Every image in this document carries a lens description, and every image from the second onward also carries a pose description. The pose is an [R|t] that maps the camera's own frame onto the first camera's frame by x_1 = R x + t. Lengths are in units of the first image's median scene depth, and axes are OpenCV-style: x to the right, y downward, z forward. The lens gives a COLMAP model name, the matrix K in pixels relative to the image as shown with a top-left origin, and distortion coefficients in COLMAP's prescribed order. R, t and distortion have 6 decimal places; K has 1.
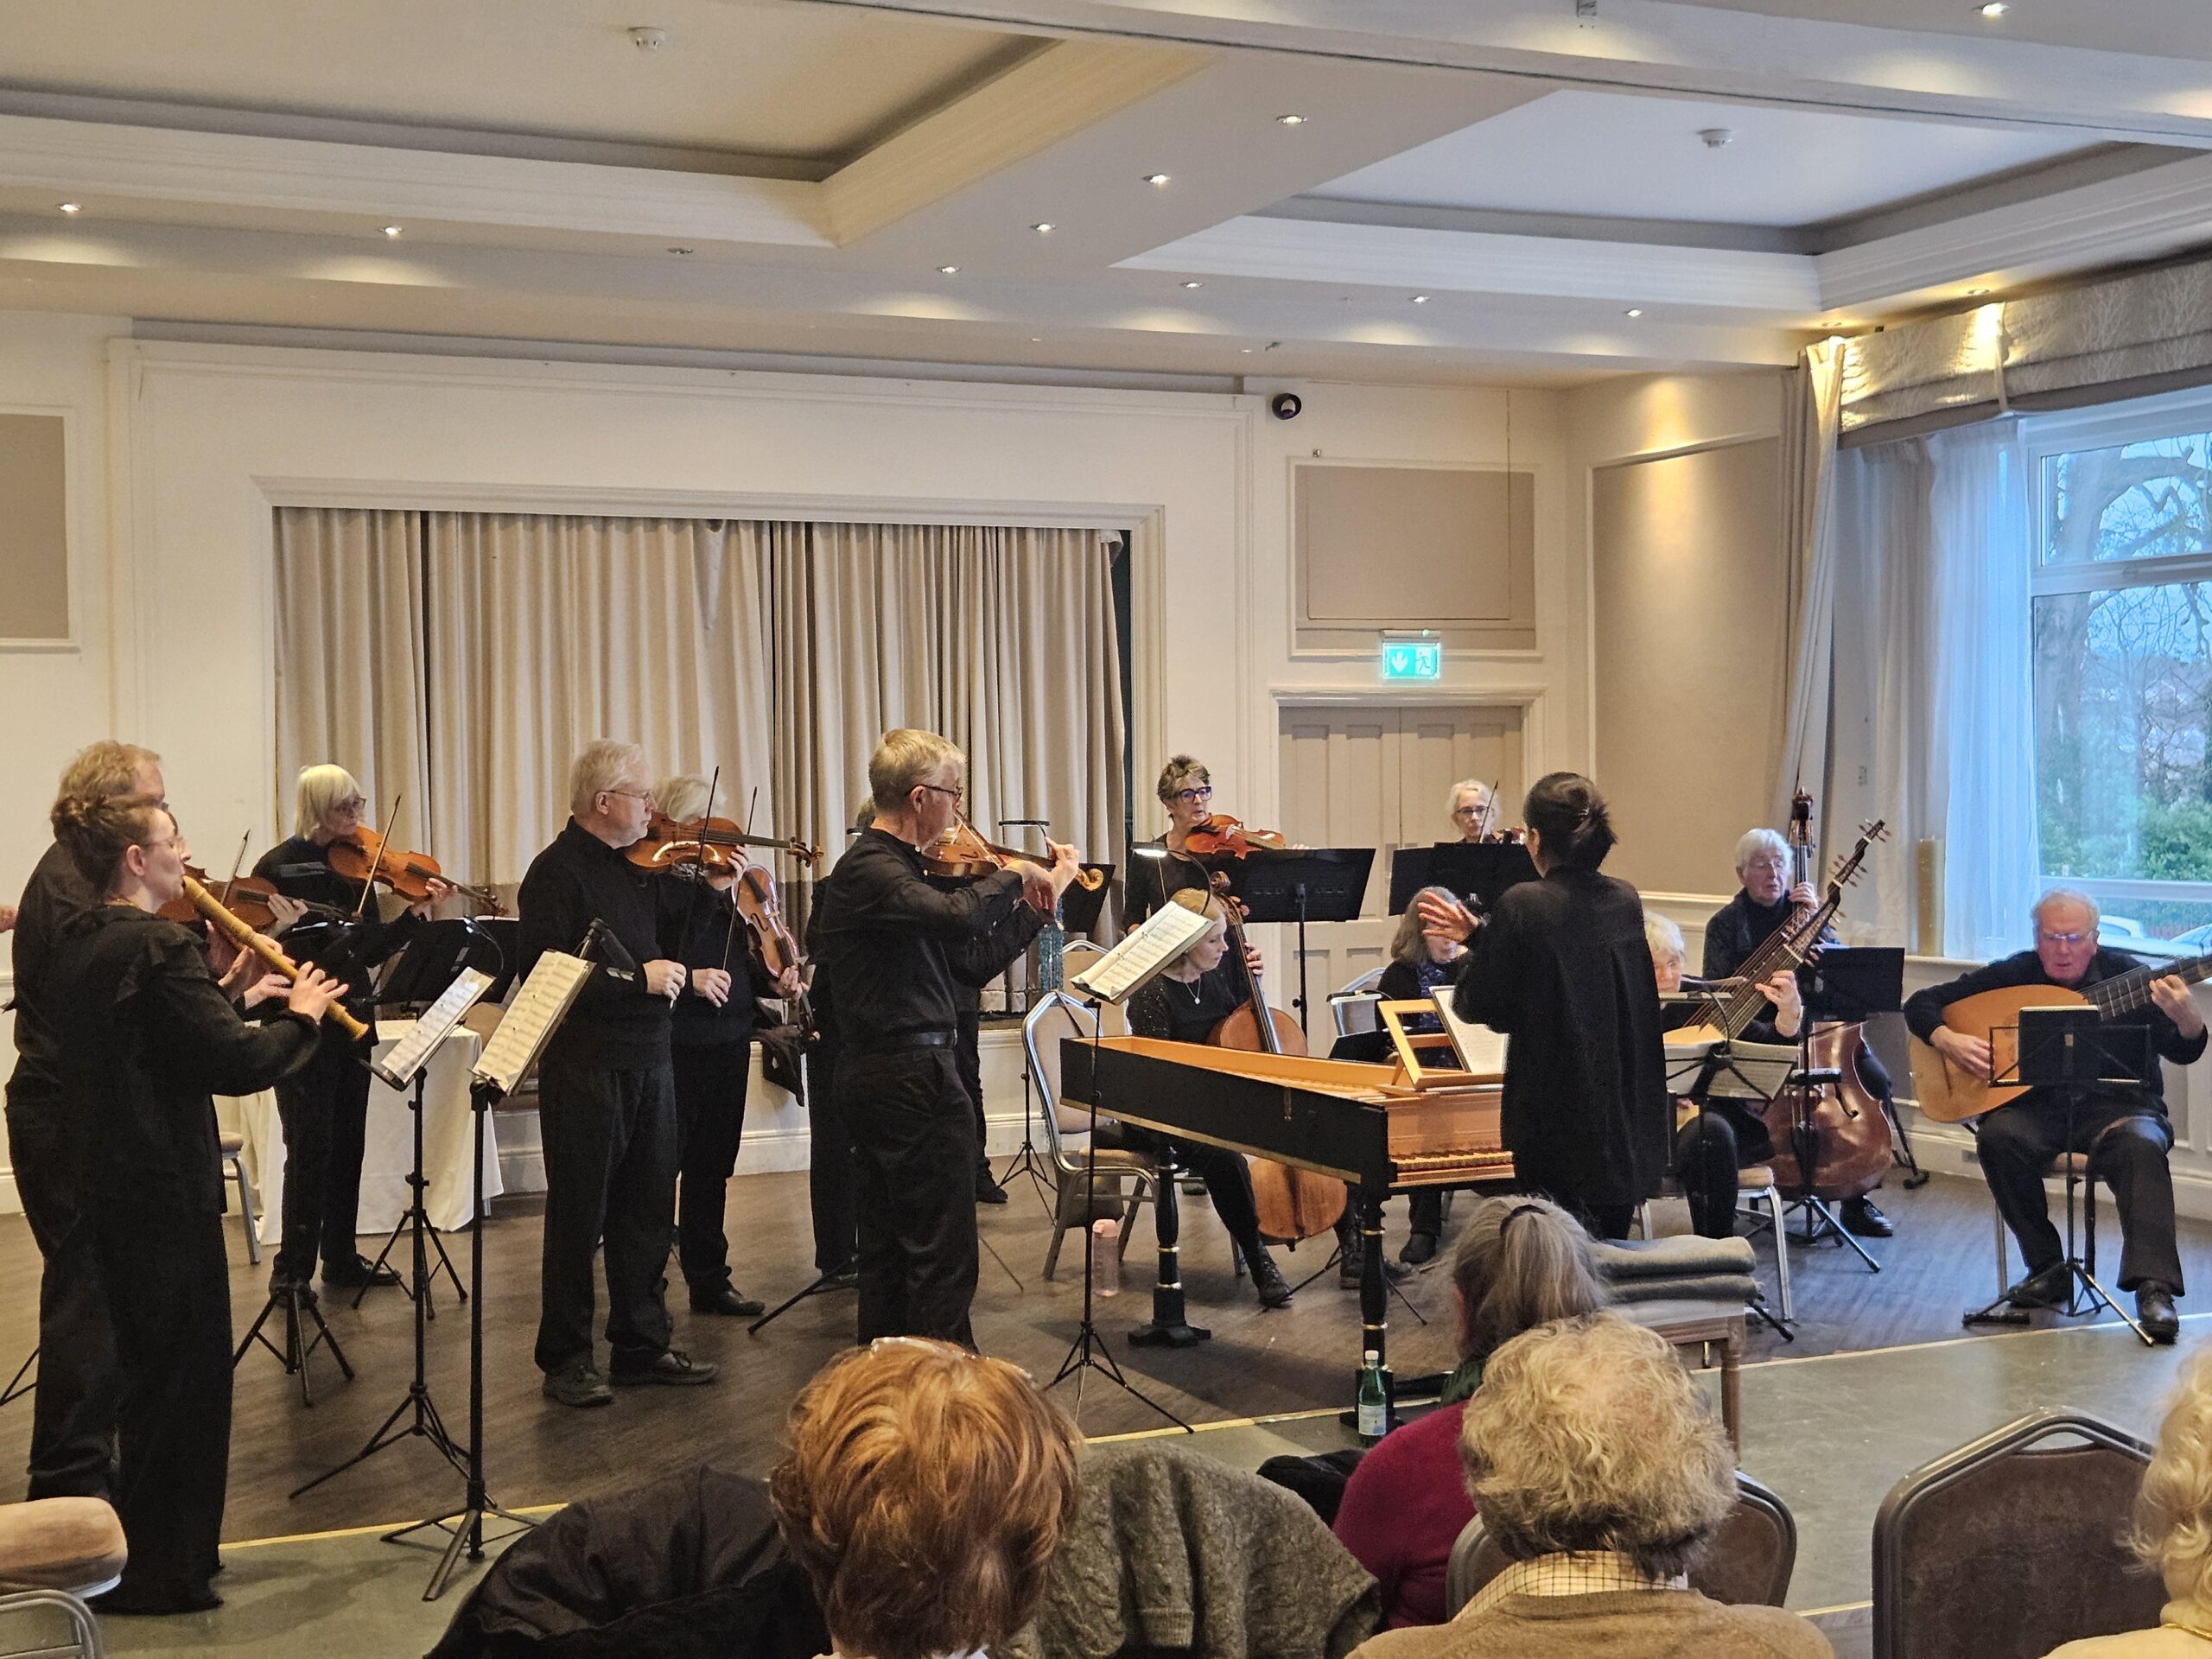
lens RADIAL K [[2971.3, 0, 1091.9], [0, 2971.3, 813.3], [0, 0, 1]] dist [0.107551, -0.202733]
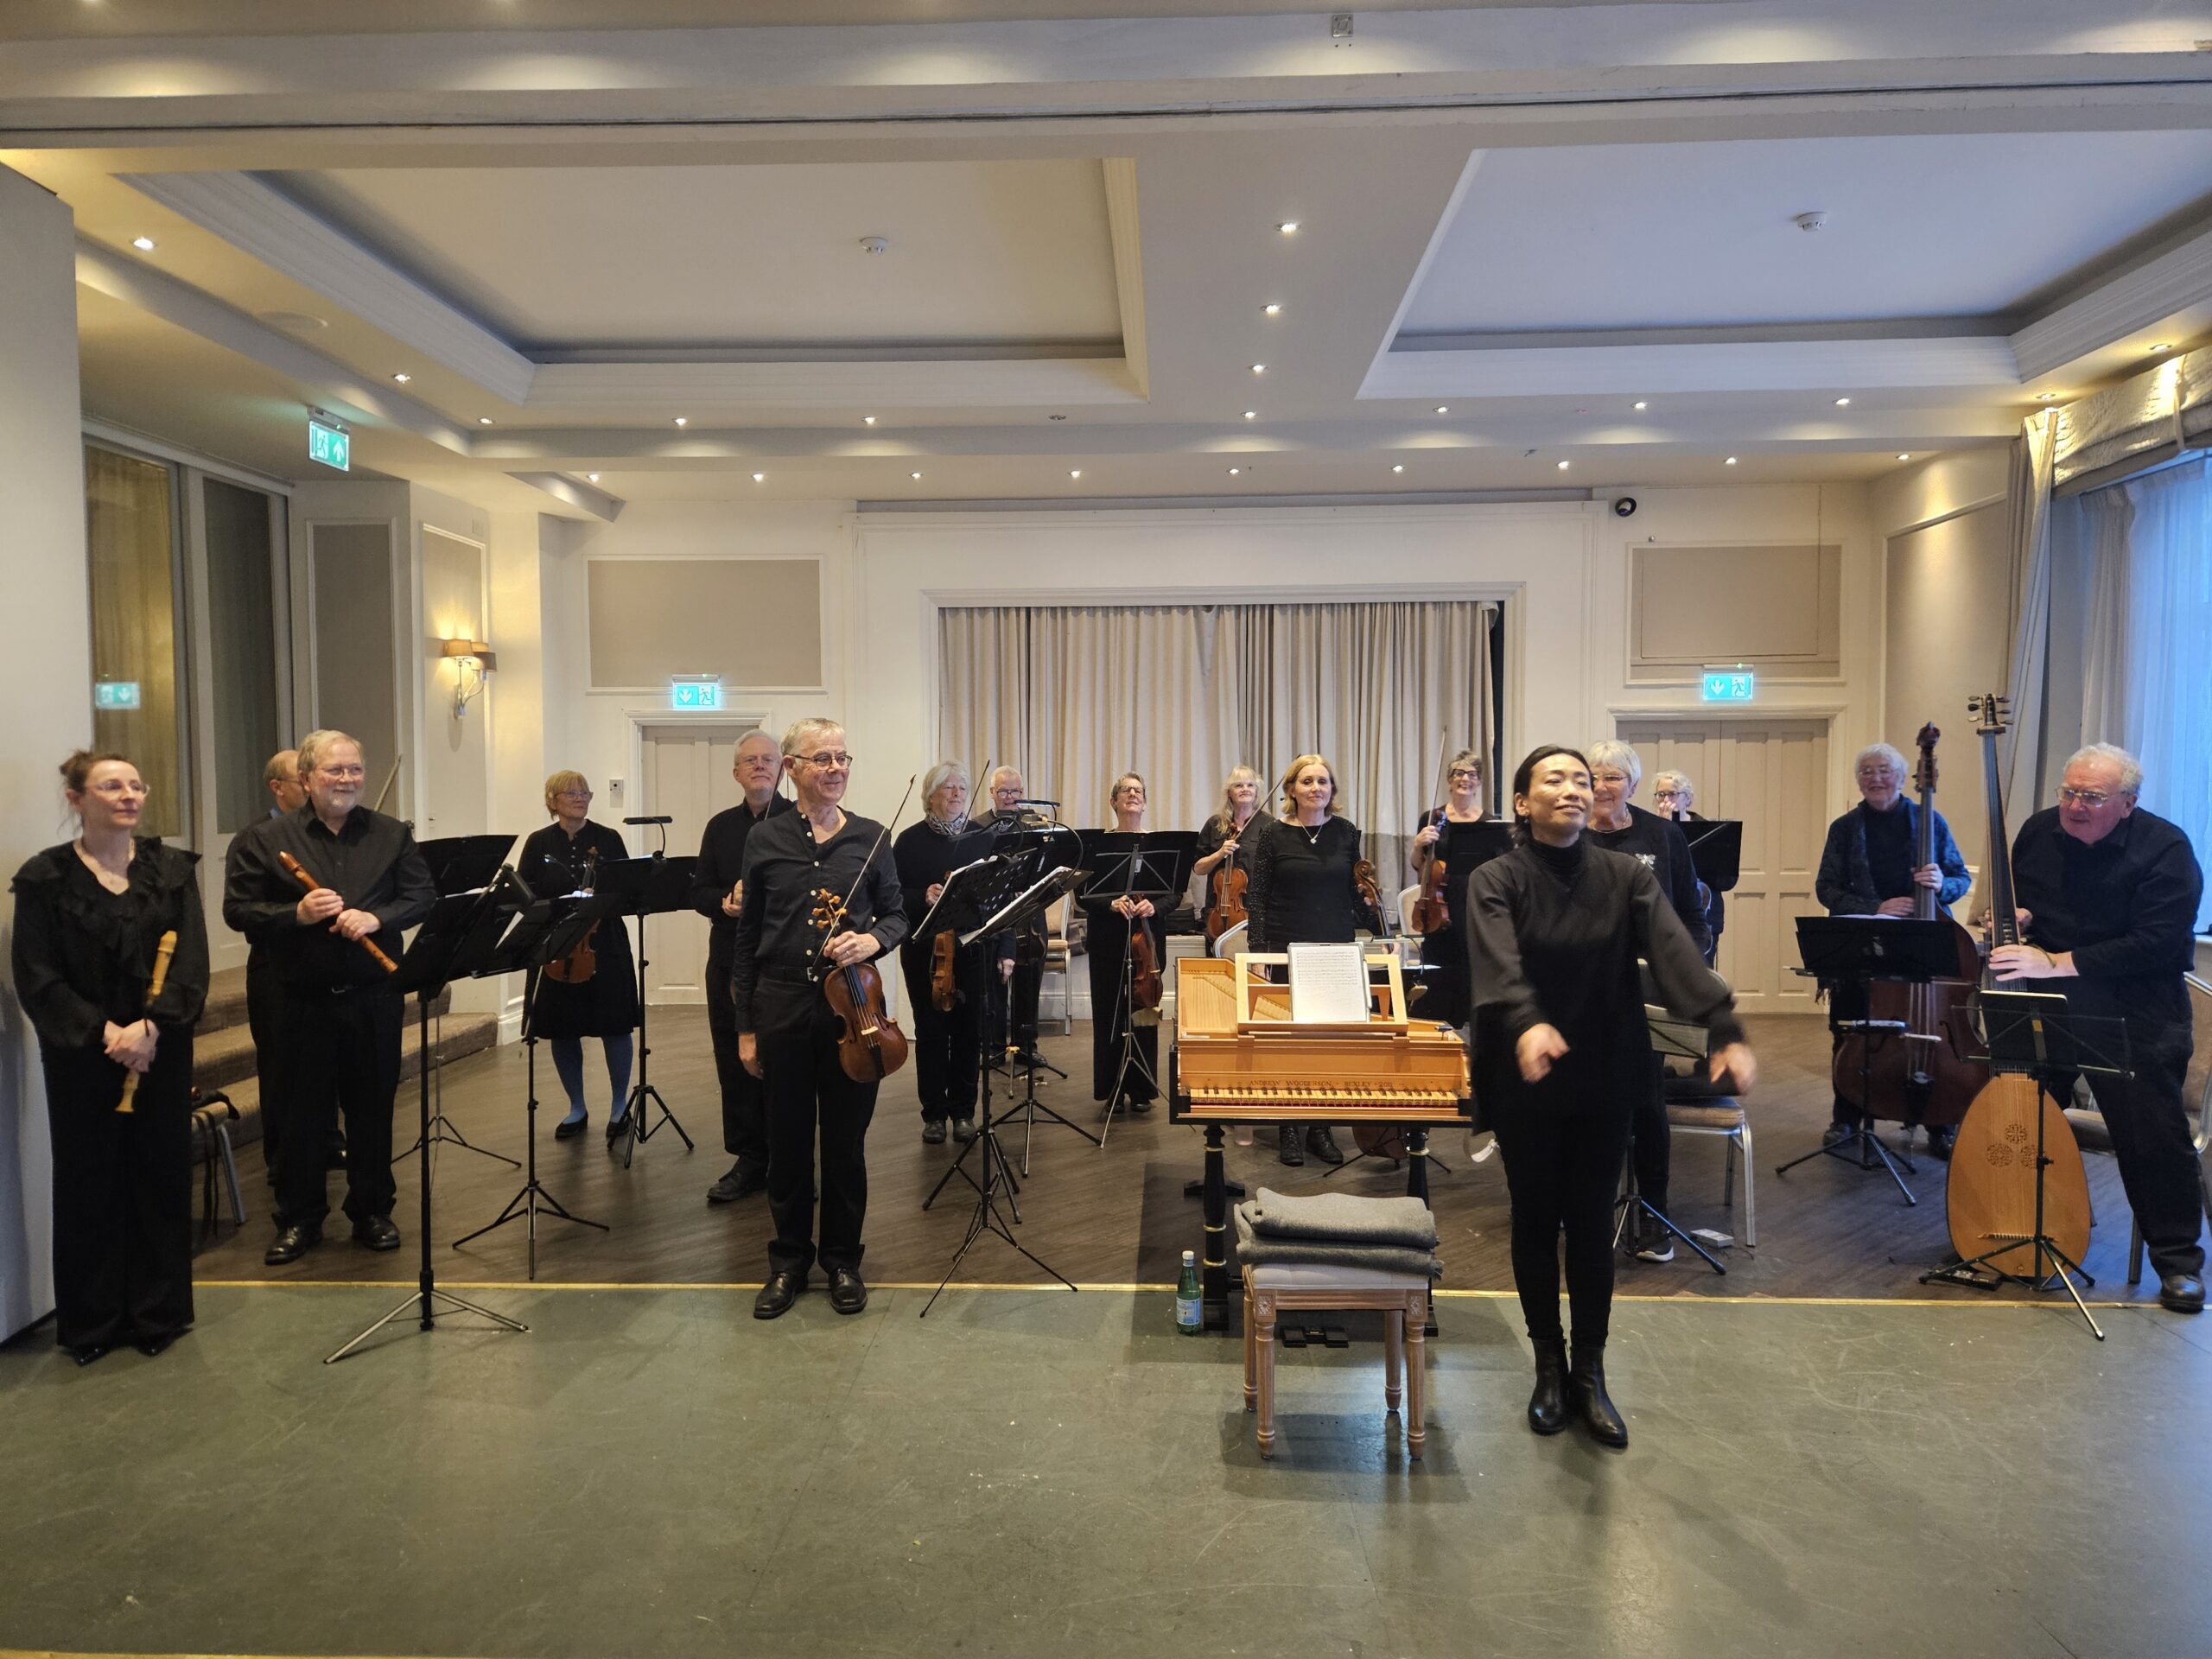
lens RADIAL K [[1488.7, 0, 1077.7], [0, 1488.7, 828.7], [0, 0, 1]] dist [0.082881, -0.082993]
pose [[0.885235, 0.024894, -0.464477, 0.201688], [-0.013511, 0.999522, 0.027819, -0.000789], [0.464948, -0.018351, 0.885148, 0.288228]]
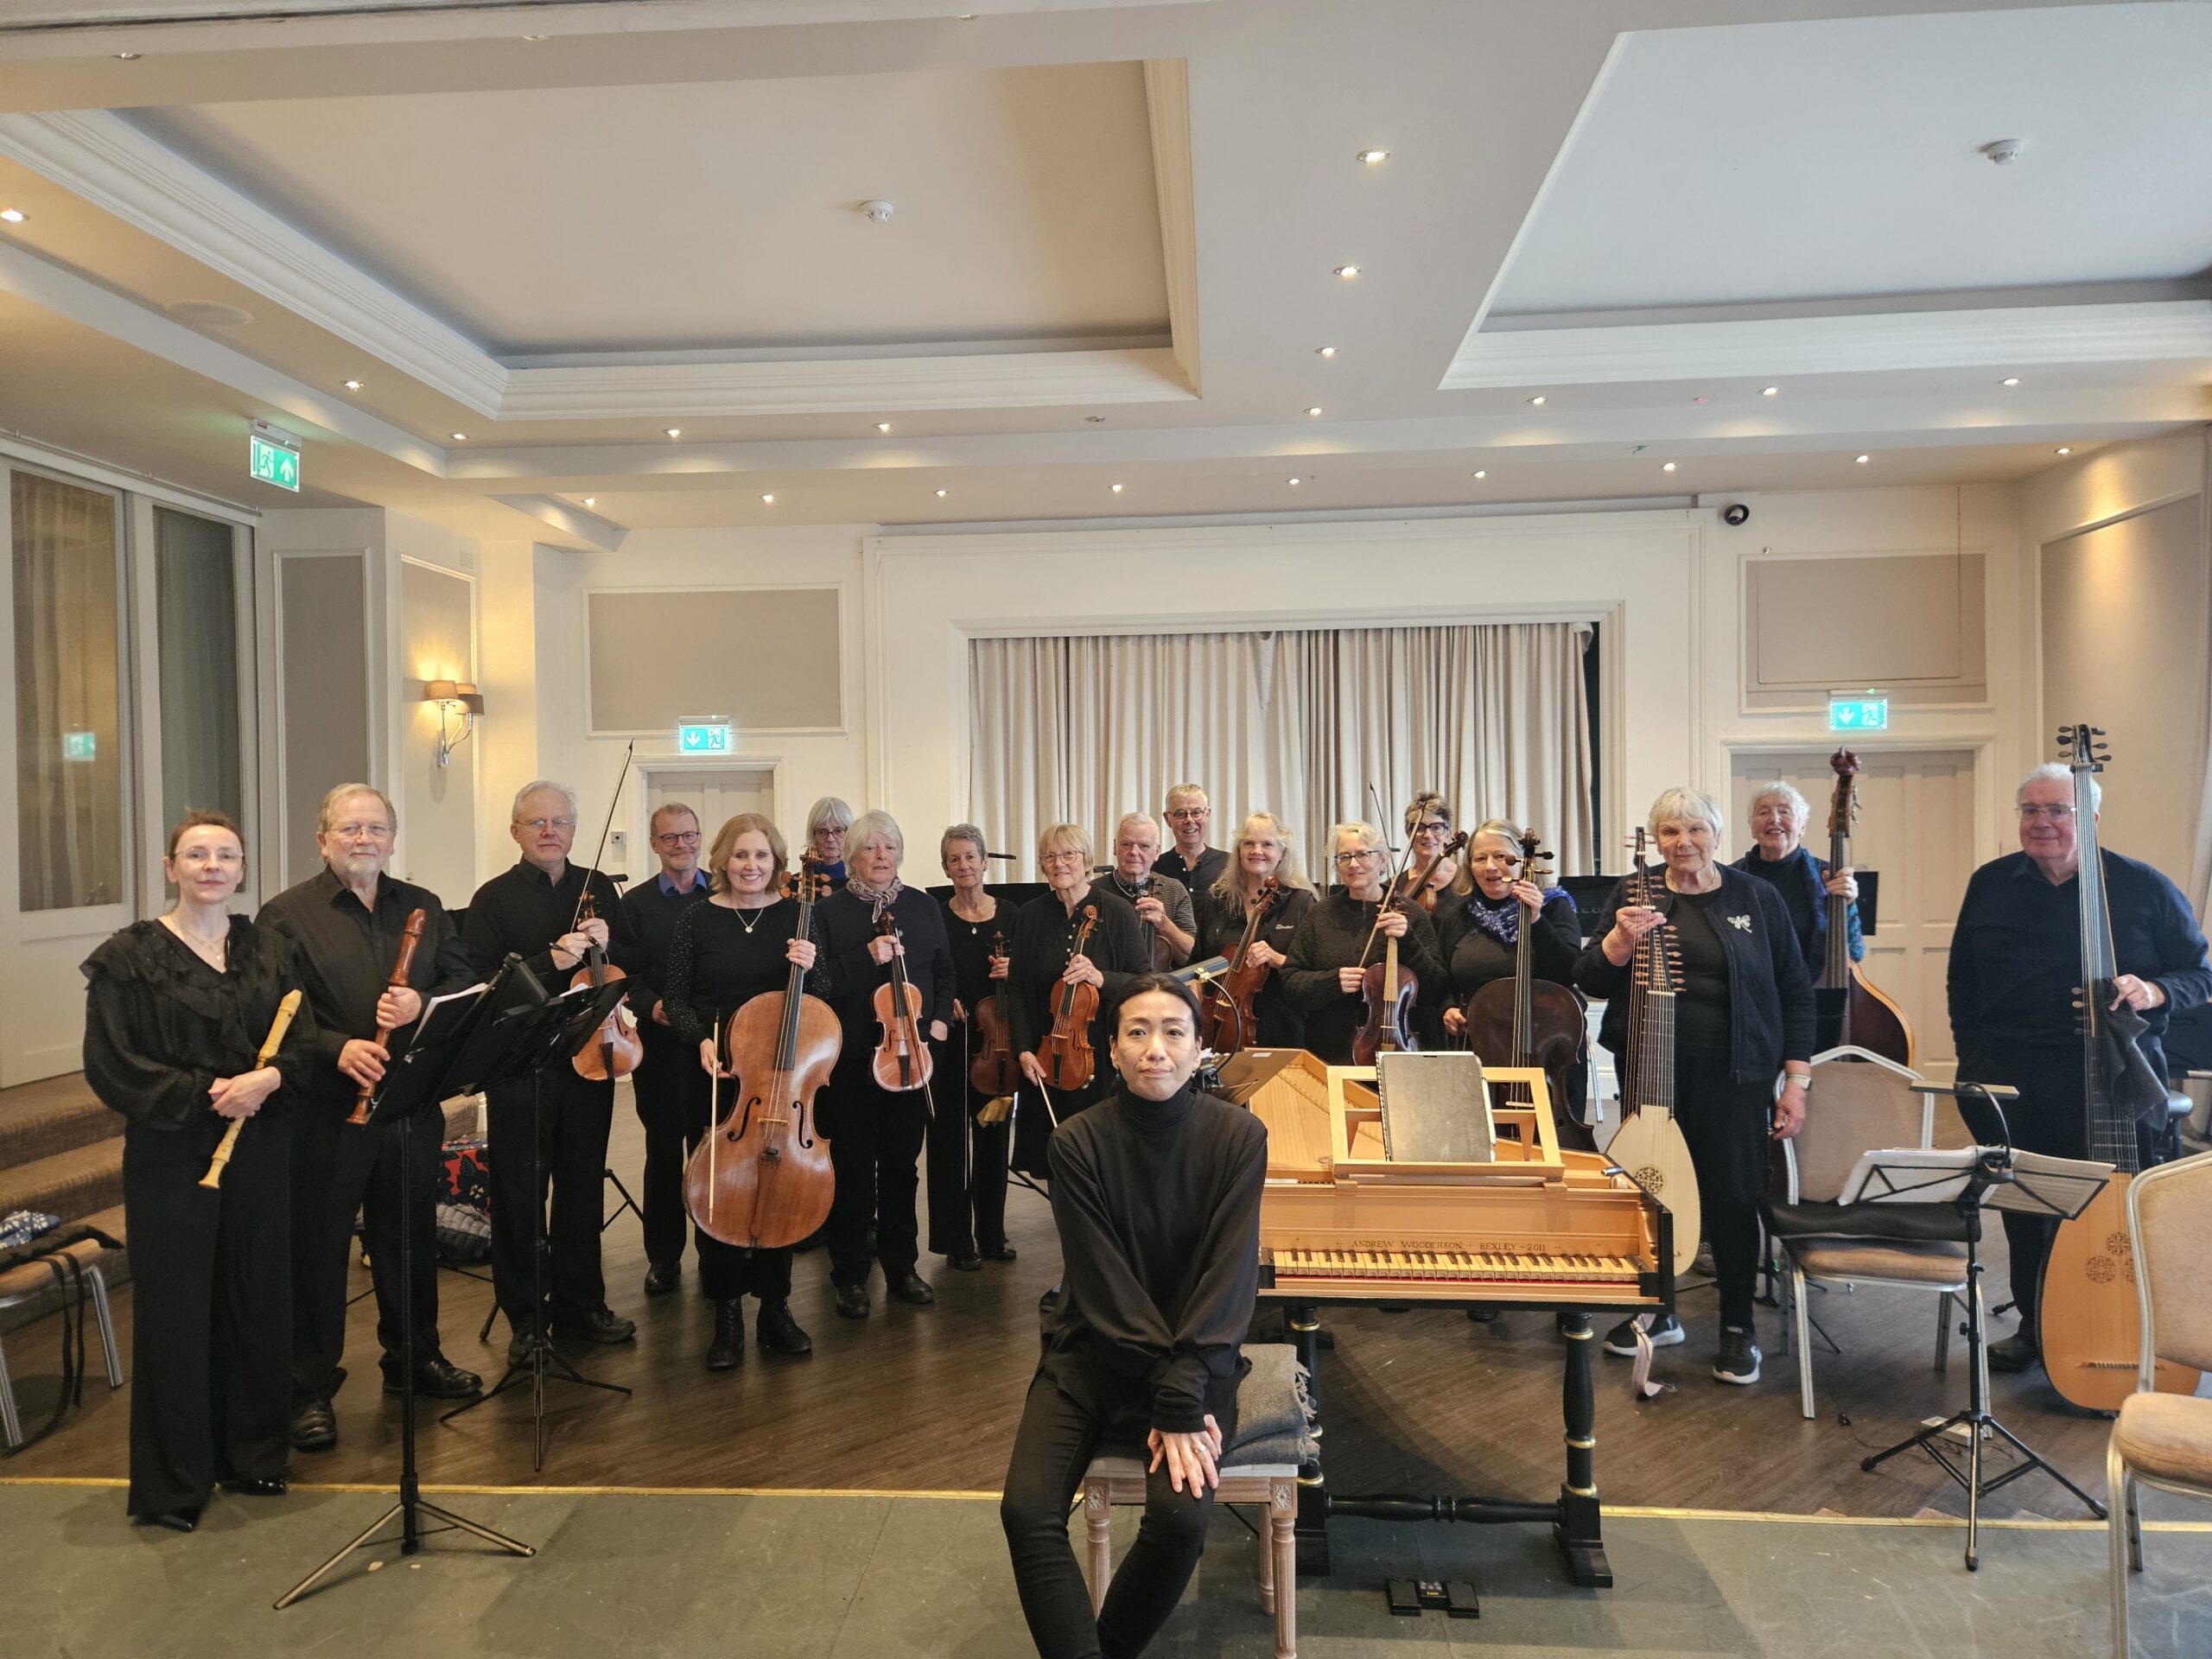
lens RADIAL K [[1488.7, 0, 1077.7], [0, 1488.7, 828.7], [0, 0, 1]] dist [0.082881, -0.082993]
pose [[0.869779, 0.004200, -0.493424, 0.163382], [-0.003261, 0.999991, 0.002763, -0.006096], [0.493431, -0.000794, 0.869784, 0.363822]]
